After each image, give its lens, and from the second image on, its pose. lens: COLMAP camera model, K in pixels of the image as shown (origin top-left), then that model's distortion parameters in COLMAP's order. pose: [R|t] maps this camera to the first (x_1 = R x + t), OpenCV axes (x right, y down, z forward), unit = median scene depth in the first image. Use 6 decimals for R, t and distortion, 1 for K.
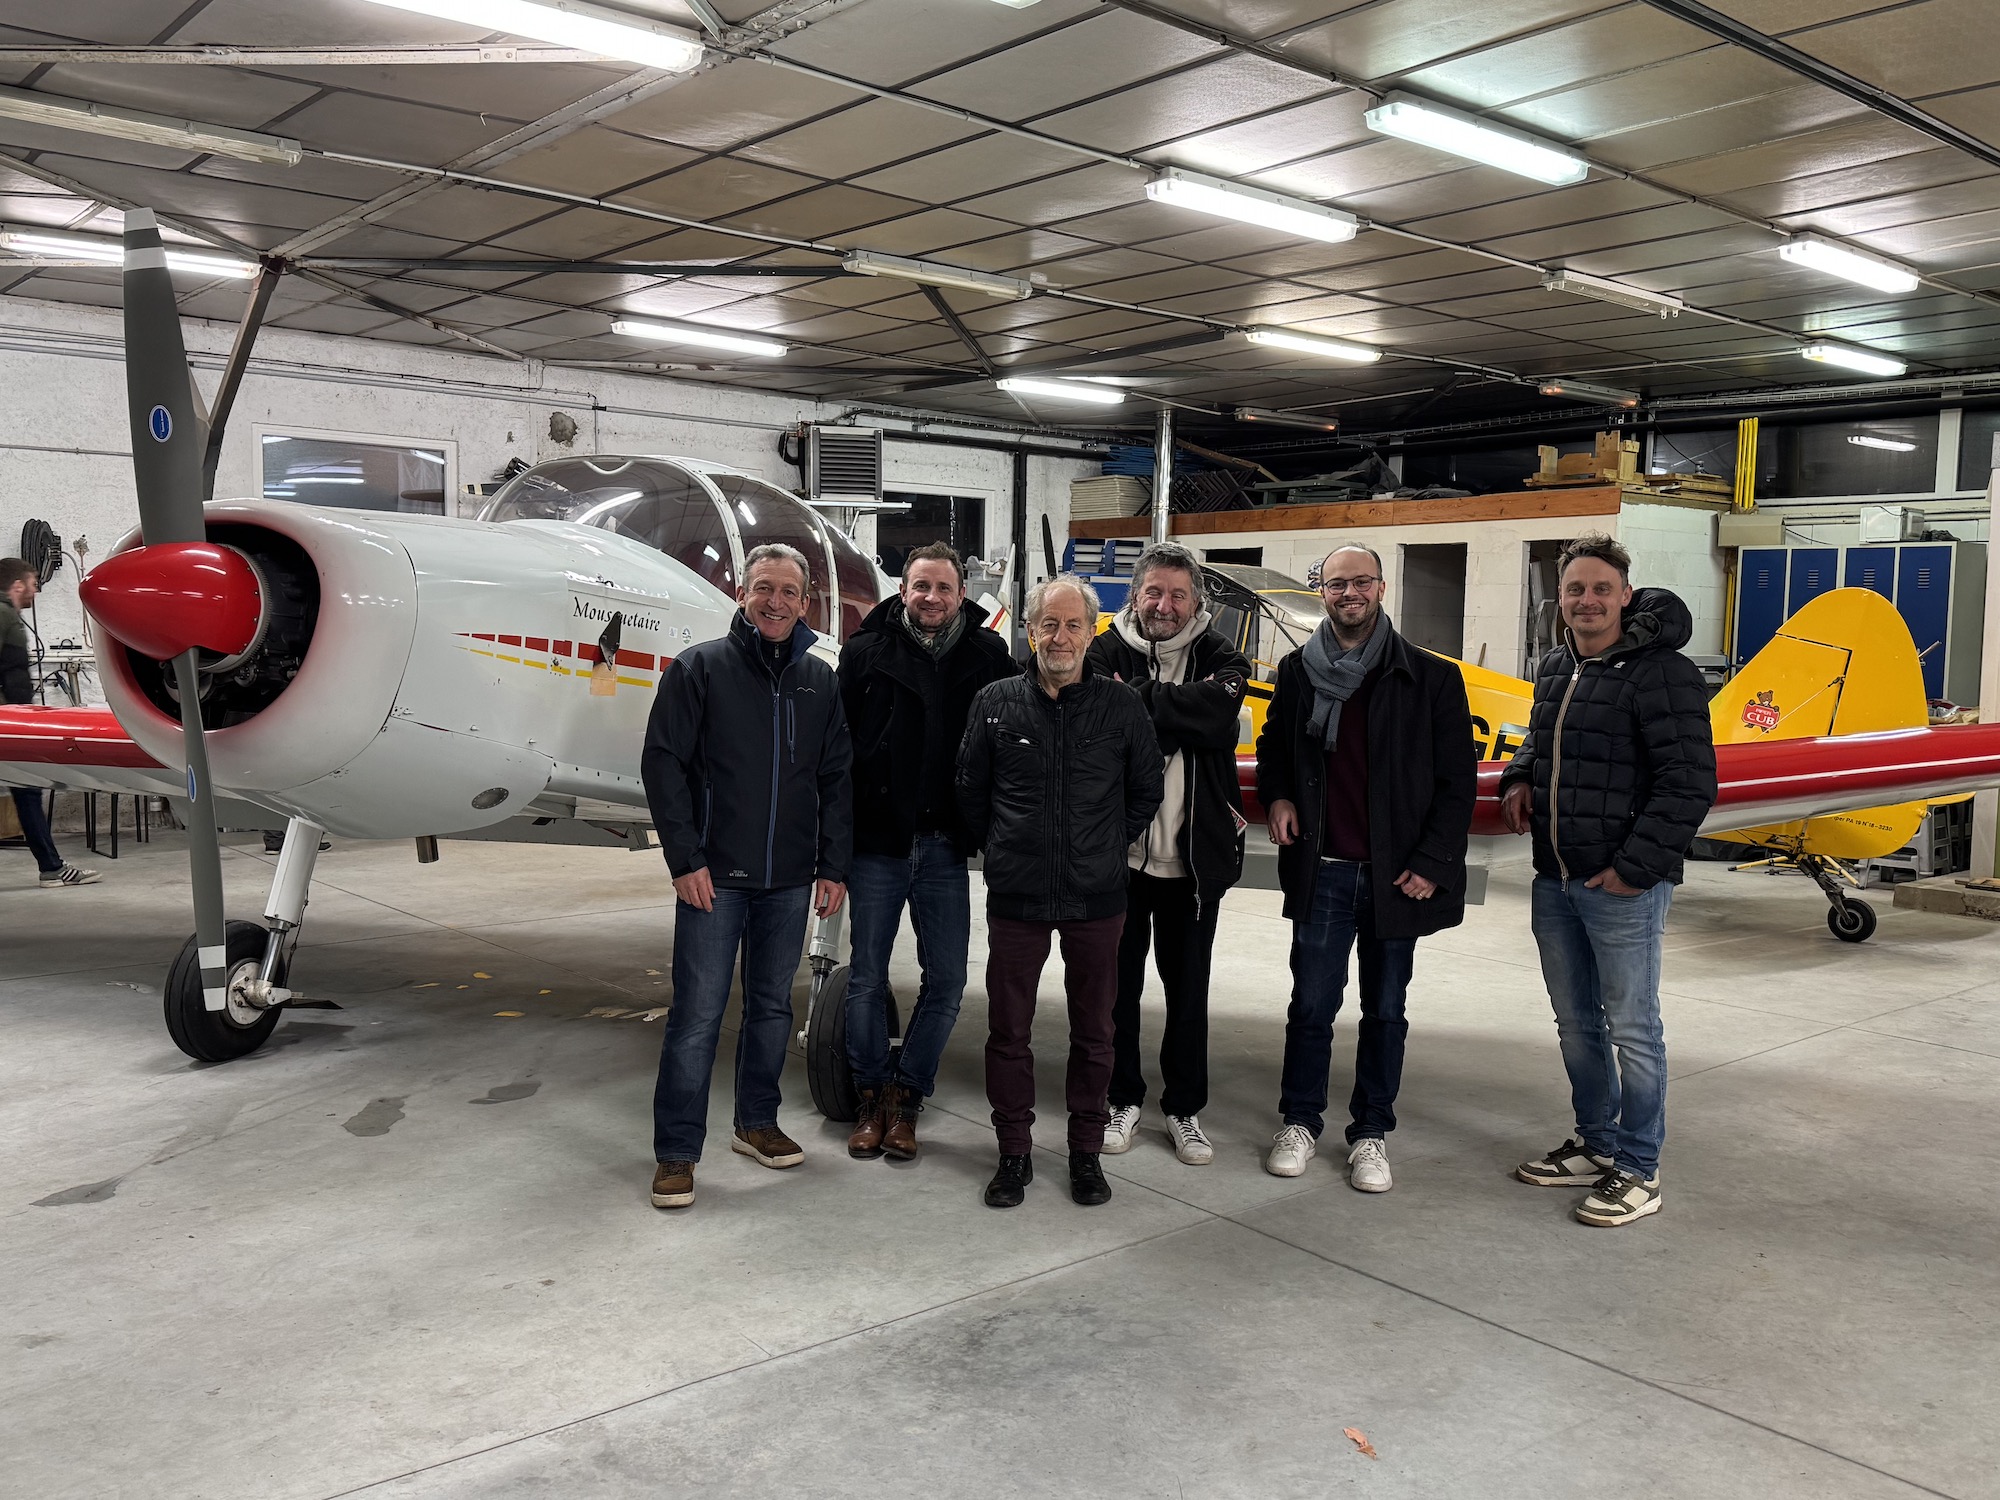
lens RADIAL K [[1694.7, 0, 1000.0], [0, 1694.7, 750.0], [0, 0, 1]] dist [0.110567, -0.200137]
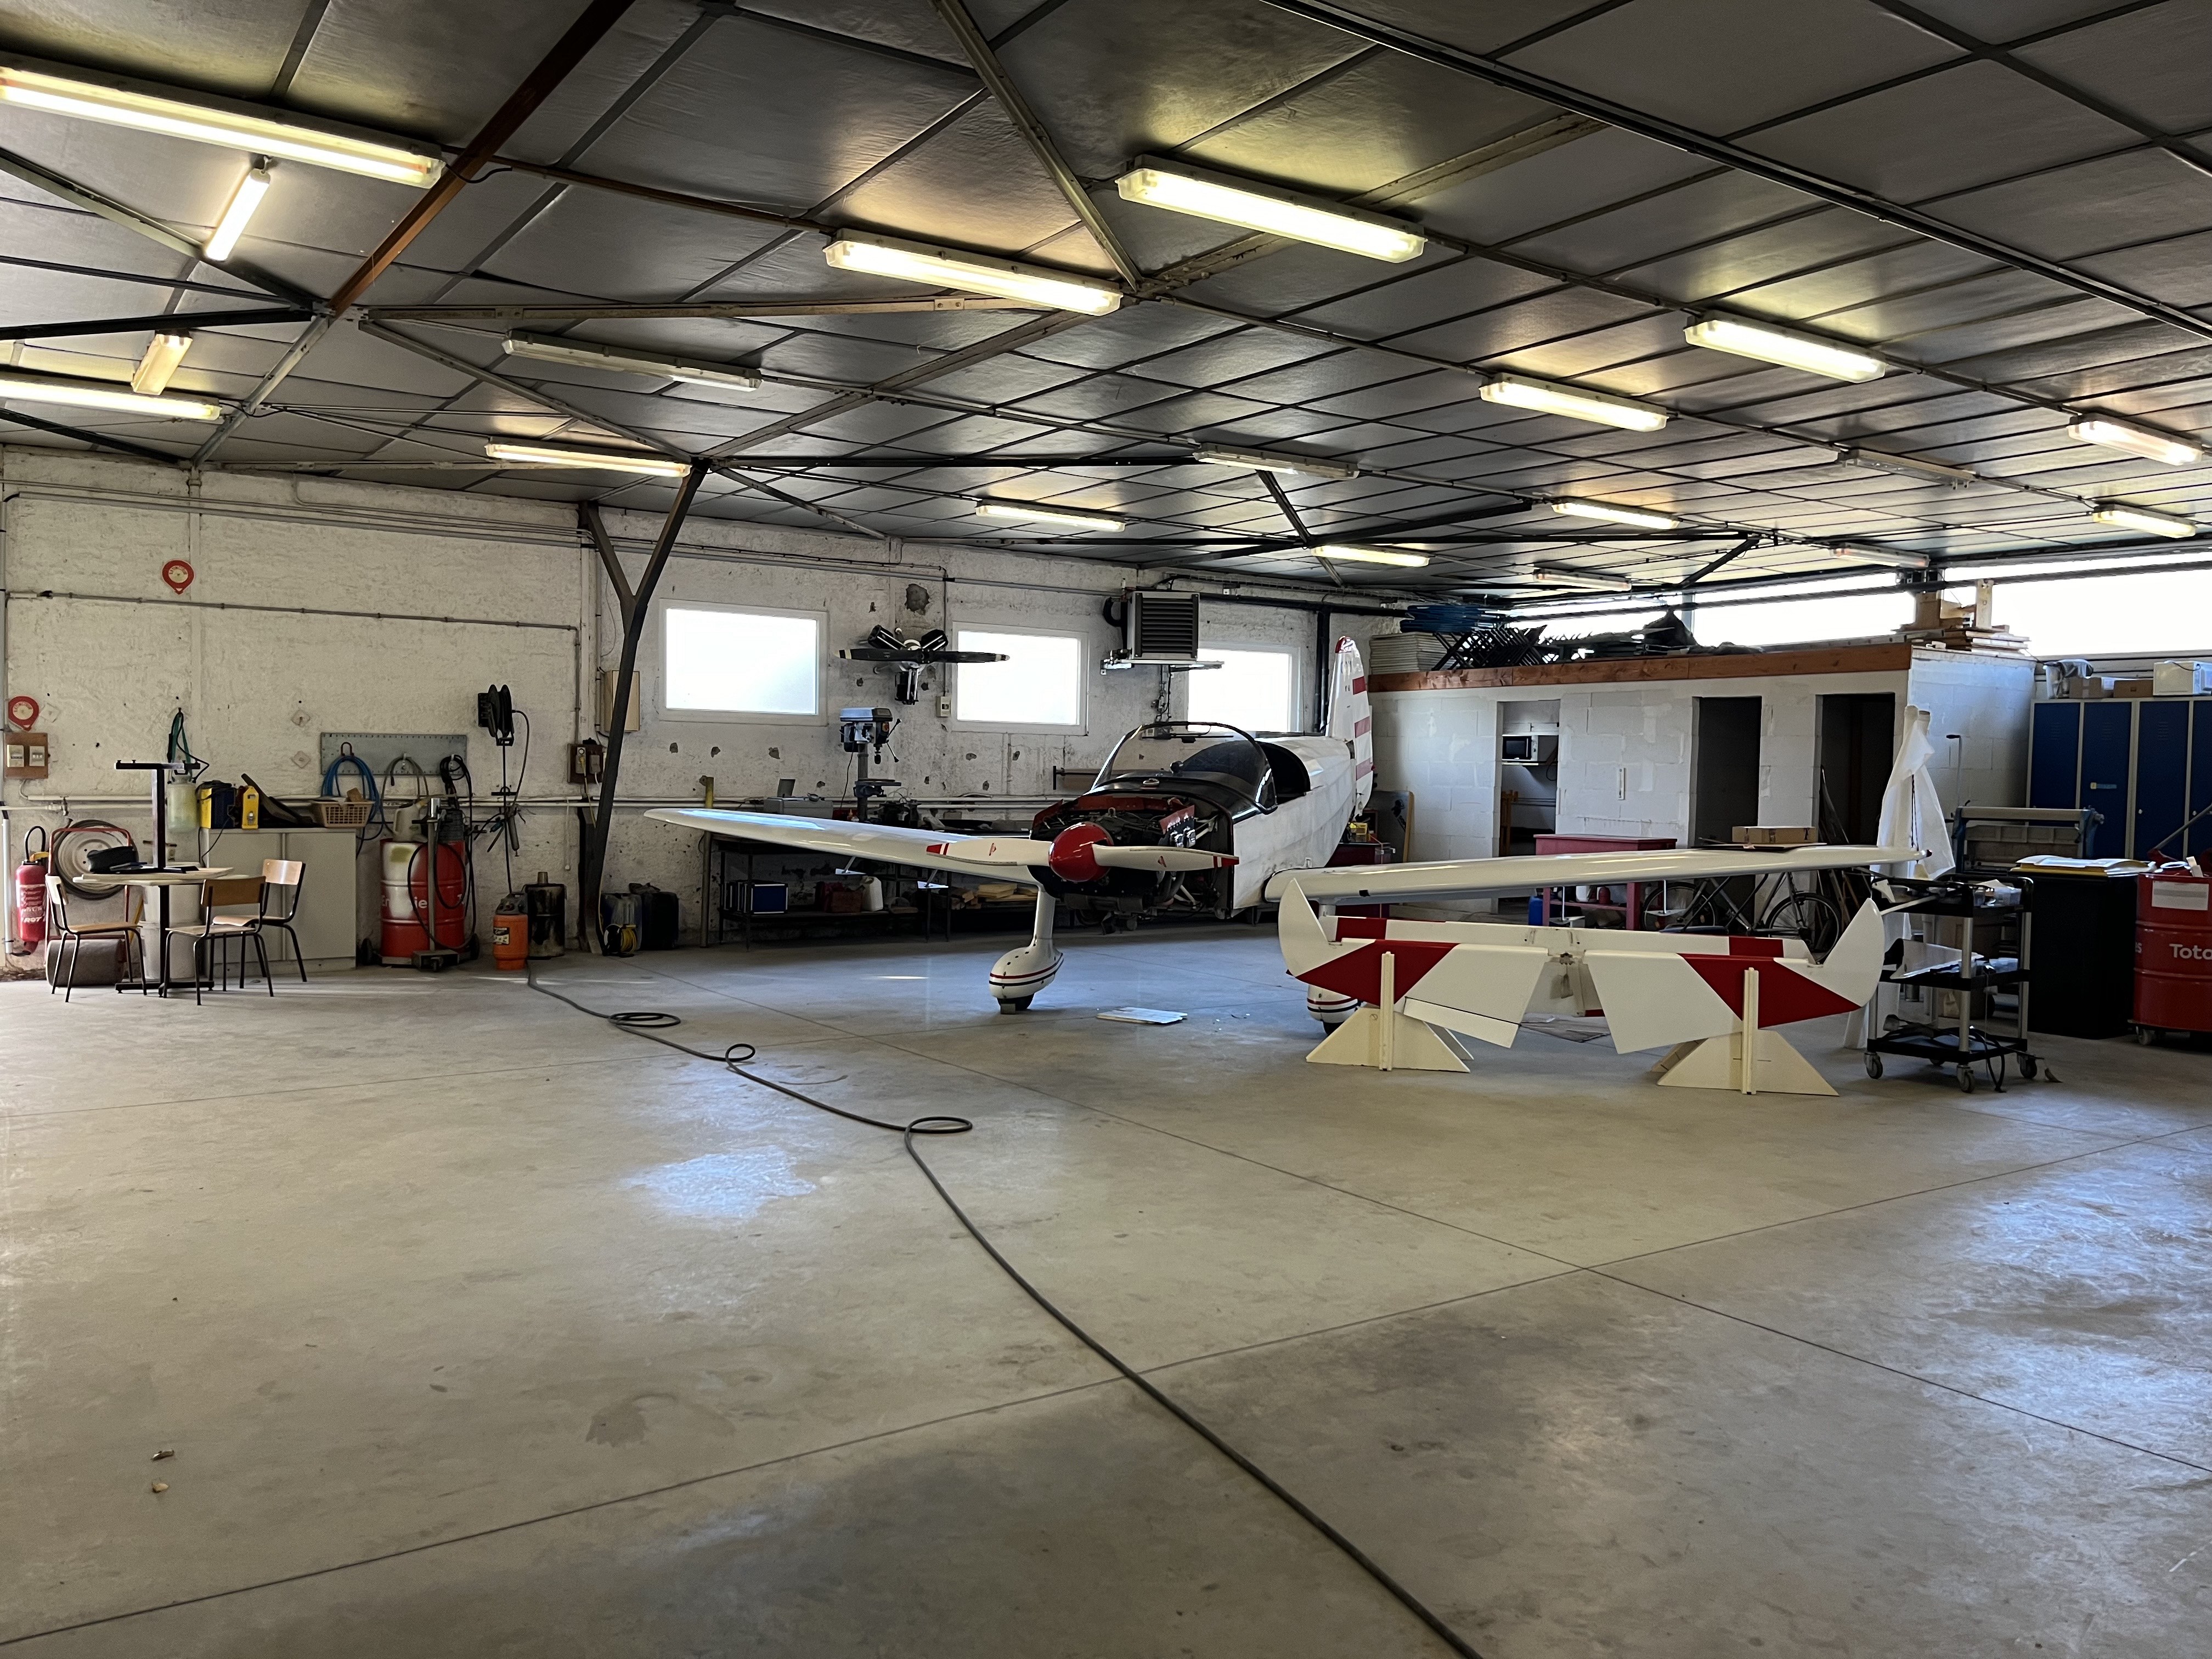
lens RADIAL K [[1674.5, 0, 1106.0], [0, 1674.5, 829.5], [0, 0, 1]] dist [0.007231, -0.007577]
pose [[0.995015, 0.003040, -0.099681, -0.031823], [-0.007155, 0.999135, -0.040954, 0.006433], [0.099471, 0.041463, 0.994176, -0.074444]]
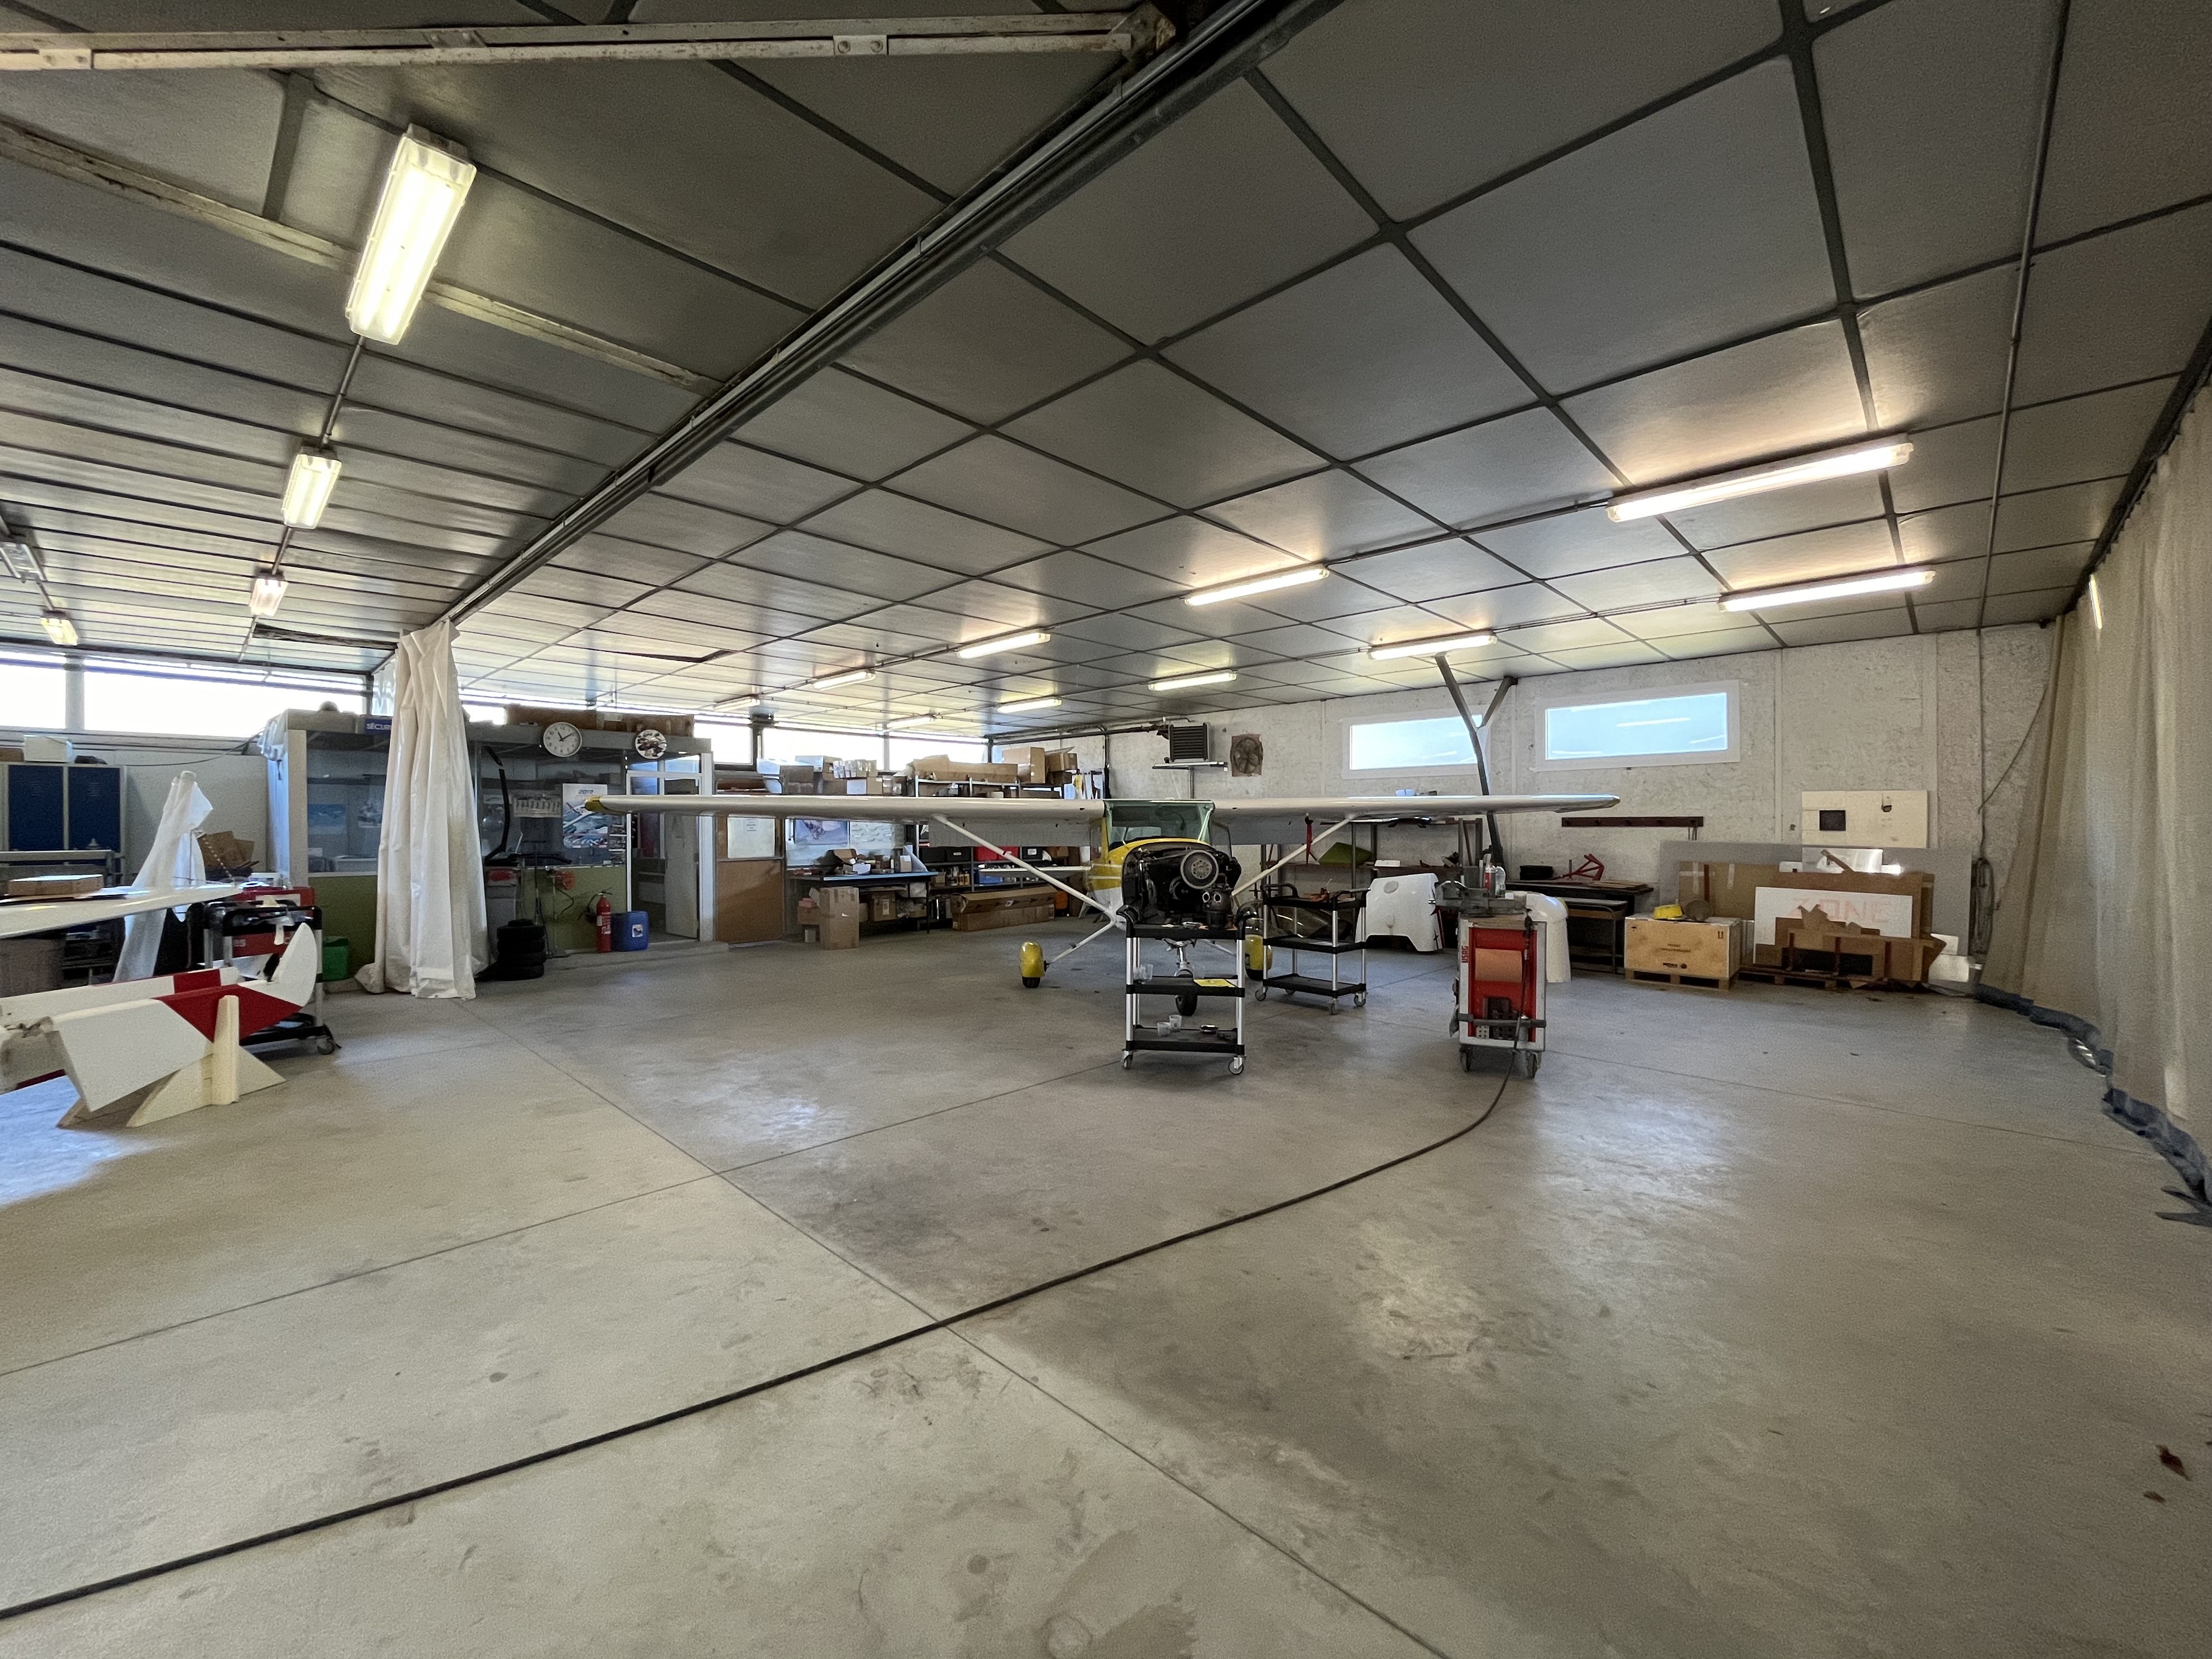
lens RADIAL K [[885.7, 0, 1106.0], [0, 885.7, 829.5], [0, 0, 1]] dist [-0.000760, 0.000023]
pose [[-0.102120, -0.026771, 0.994412, -0.287909], [0.072736, 0.996761, 0.034303, -0.028319], [-0.992109, 0.075833, -0.099842, 0.240980]]
